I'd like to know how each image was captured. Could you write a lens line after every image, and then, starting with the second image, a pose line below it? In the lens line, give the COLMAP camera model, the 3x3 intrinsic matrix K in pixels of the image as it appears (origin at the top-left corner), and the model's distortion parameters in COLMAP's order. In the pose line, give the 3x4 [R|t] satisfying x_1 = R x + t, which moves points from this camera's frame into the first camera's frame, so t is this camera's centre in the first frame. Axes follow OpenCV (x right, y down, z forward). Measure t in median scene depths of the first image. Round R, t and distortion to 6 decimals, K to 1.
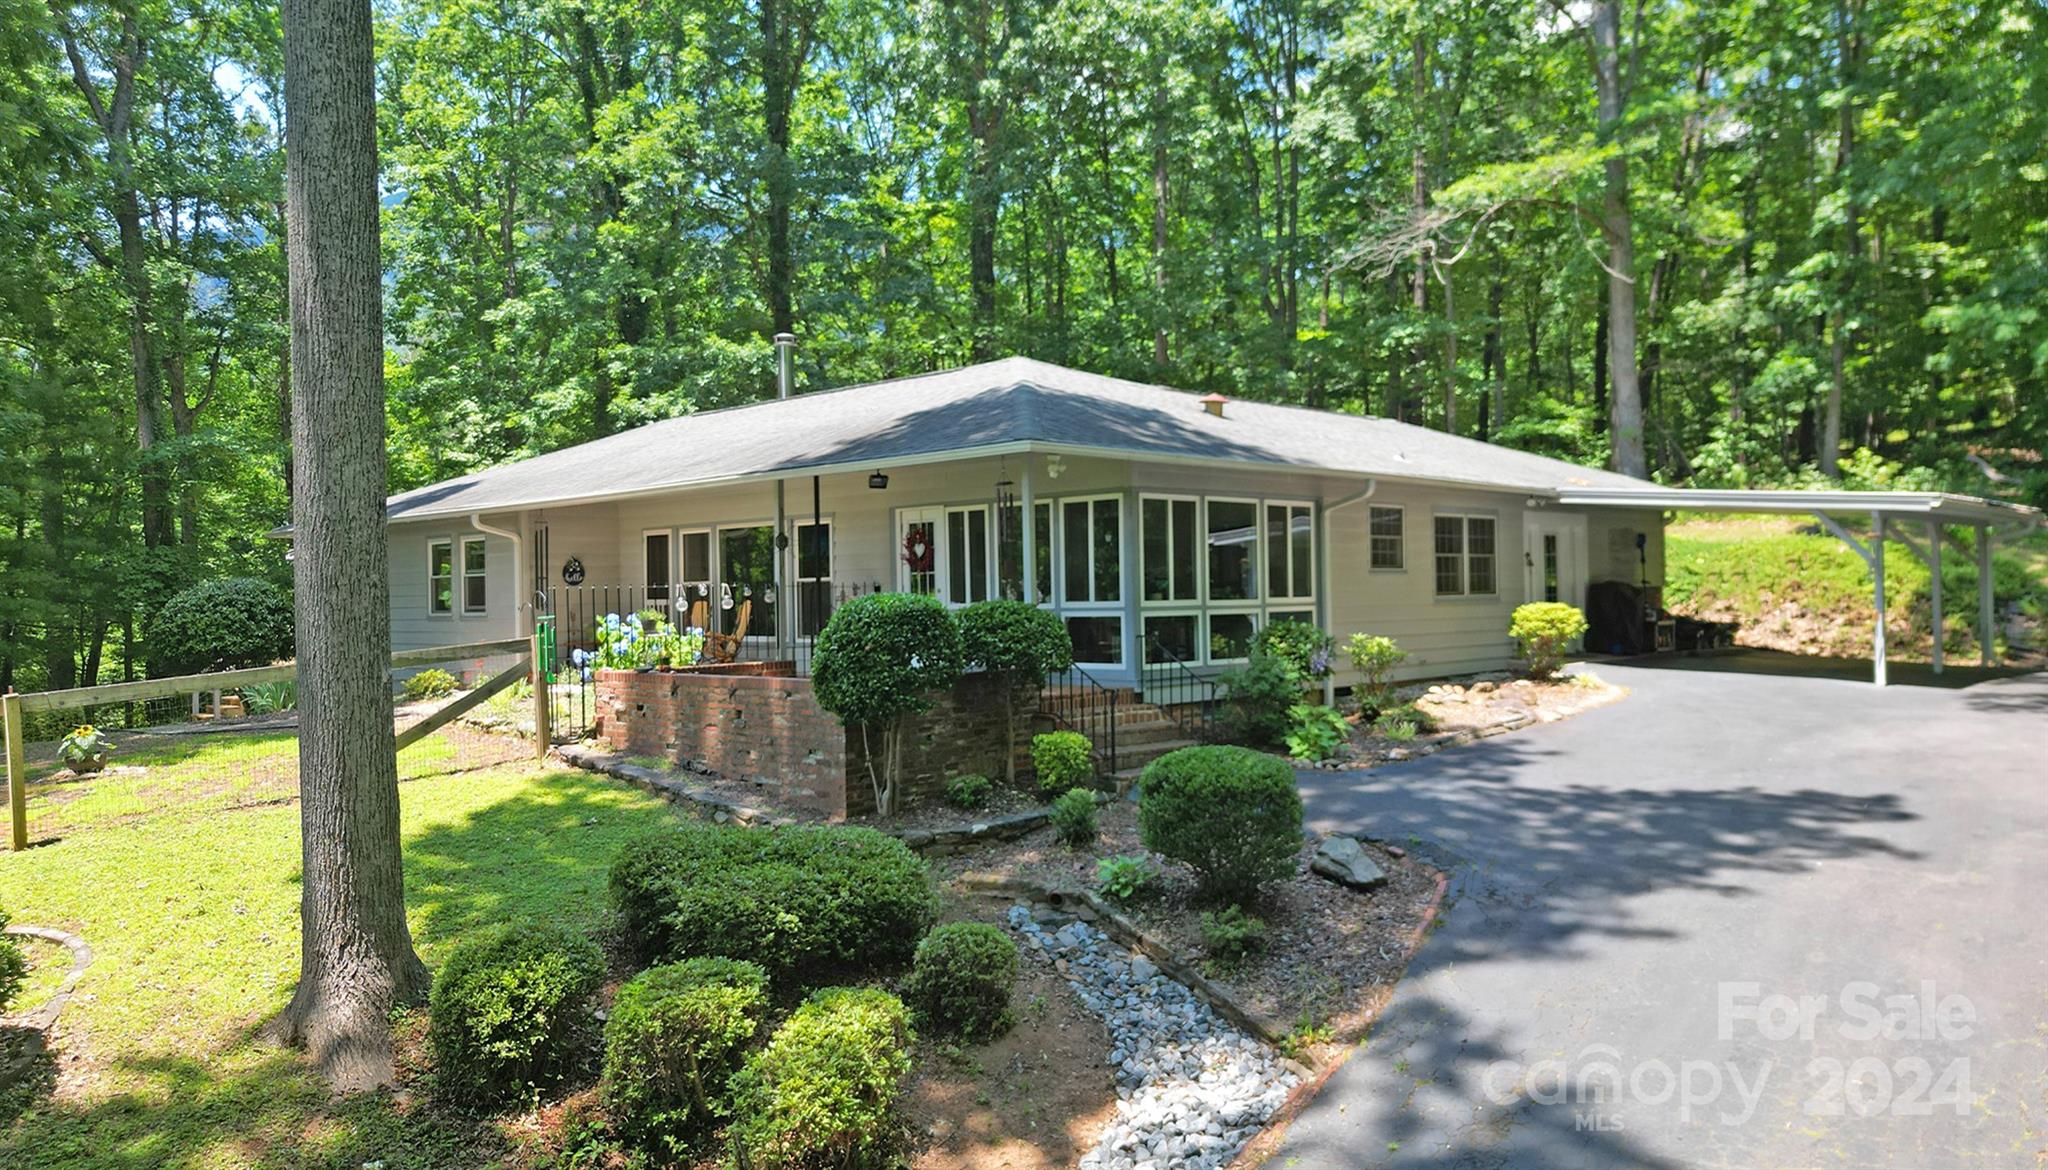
lens RADIAL K [[1448.0, 0, 1024.0], [0, 1448.0, 585.0], [0, 0, 1]] dist [0.034021, -0.031109]
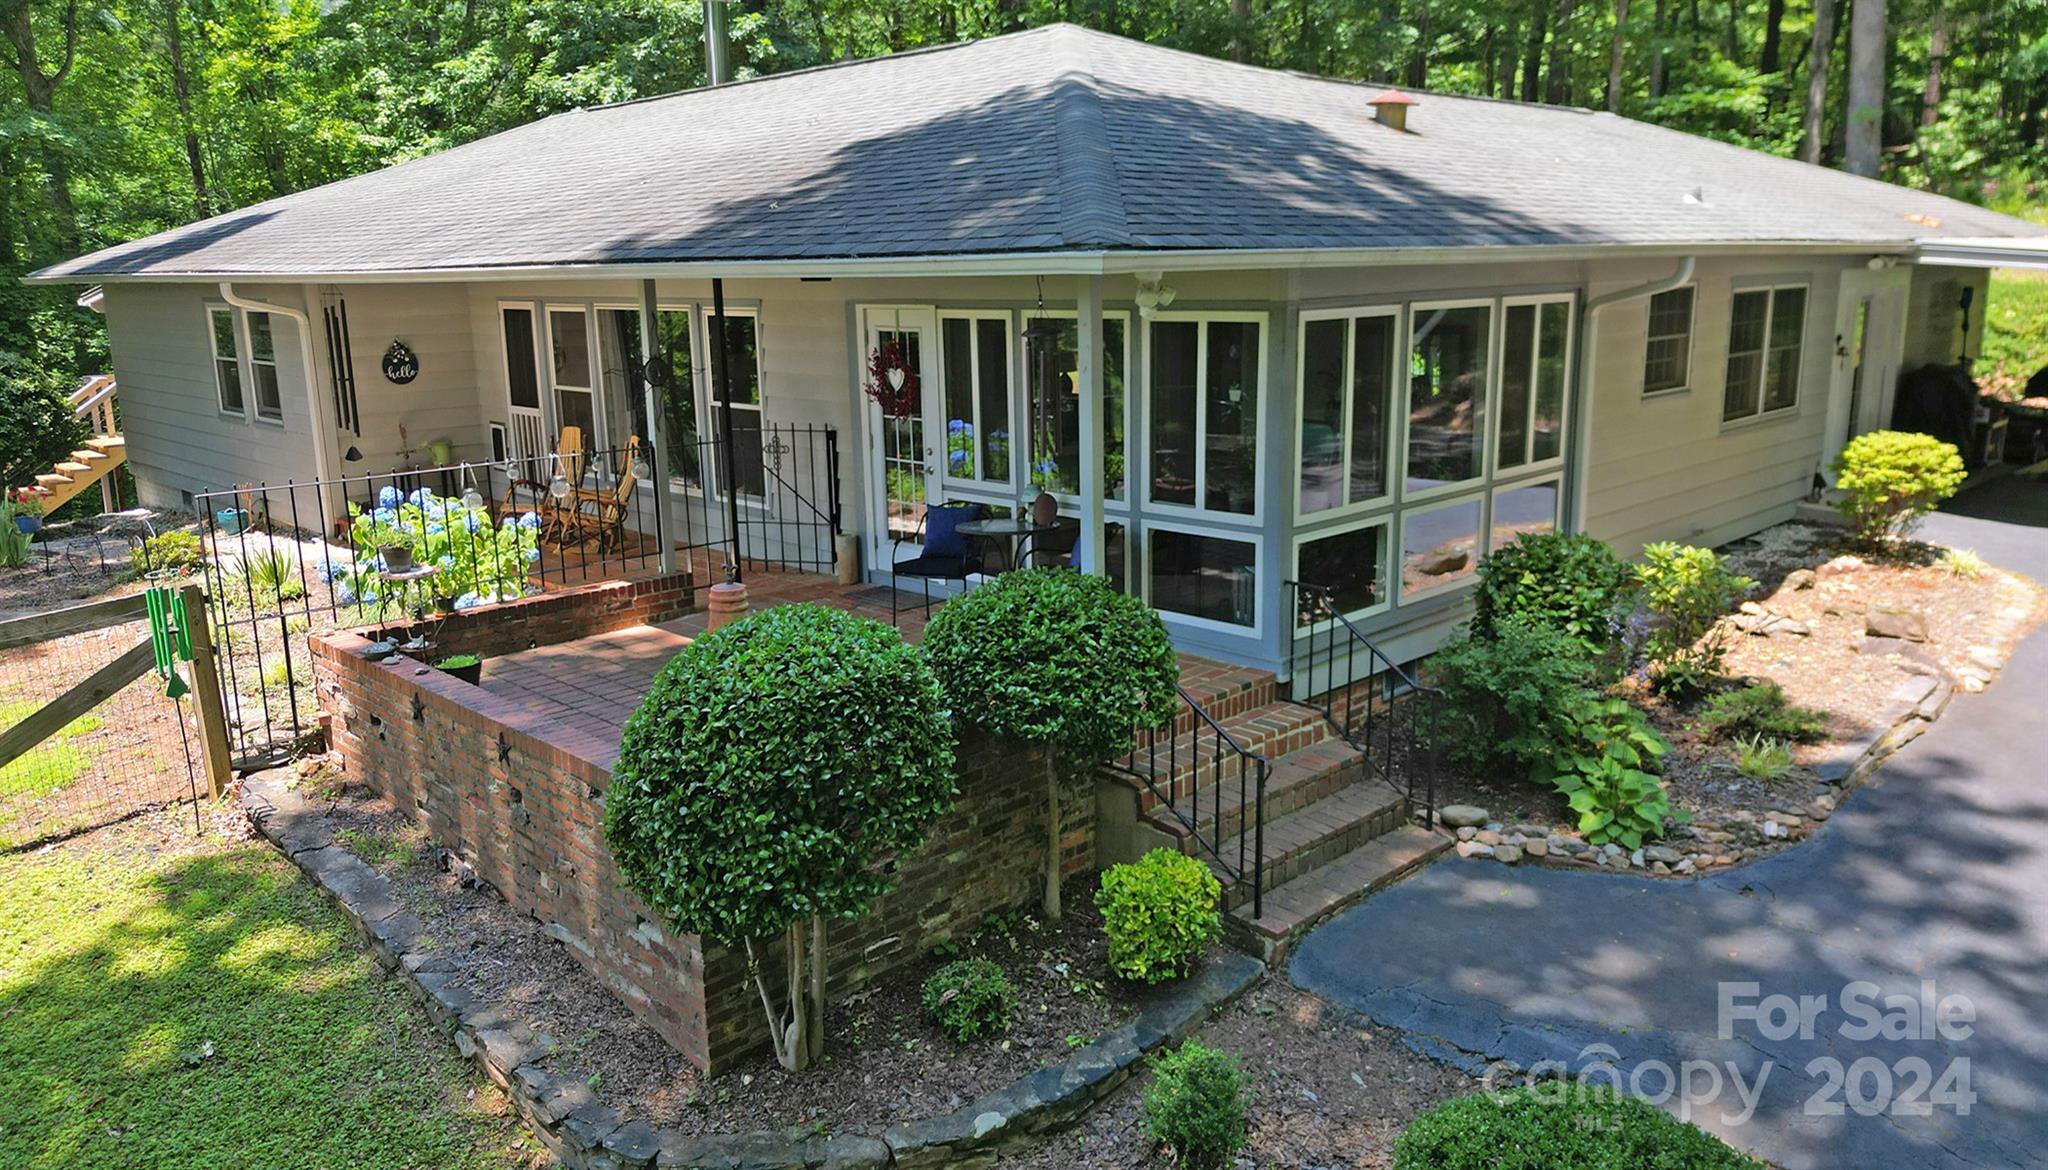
lens RADIAL K [[1448.0, 0, 1024.0], [0, 1448.0, 585.0], [0, 0, 1]] dist [0.034021, -0.031109]
pose [[0.999763, 0.004516, -0.021316, -0.007192], [0.000357, 0.974762, 0.223247, -0.073435], [0.021786, -0.223201, 0.974529, 0.404230]]
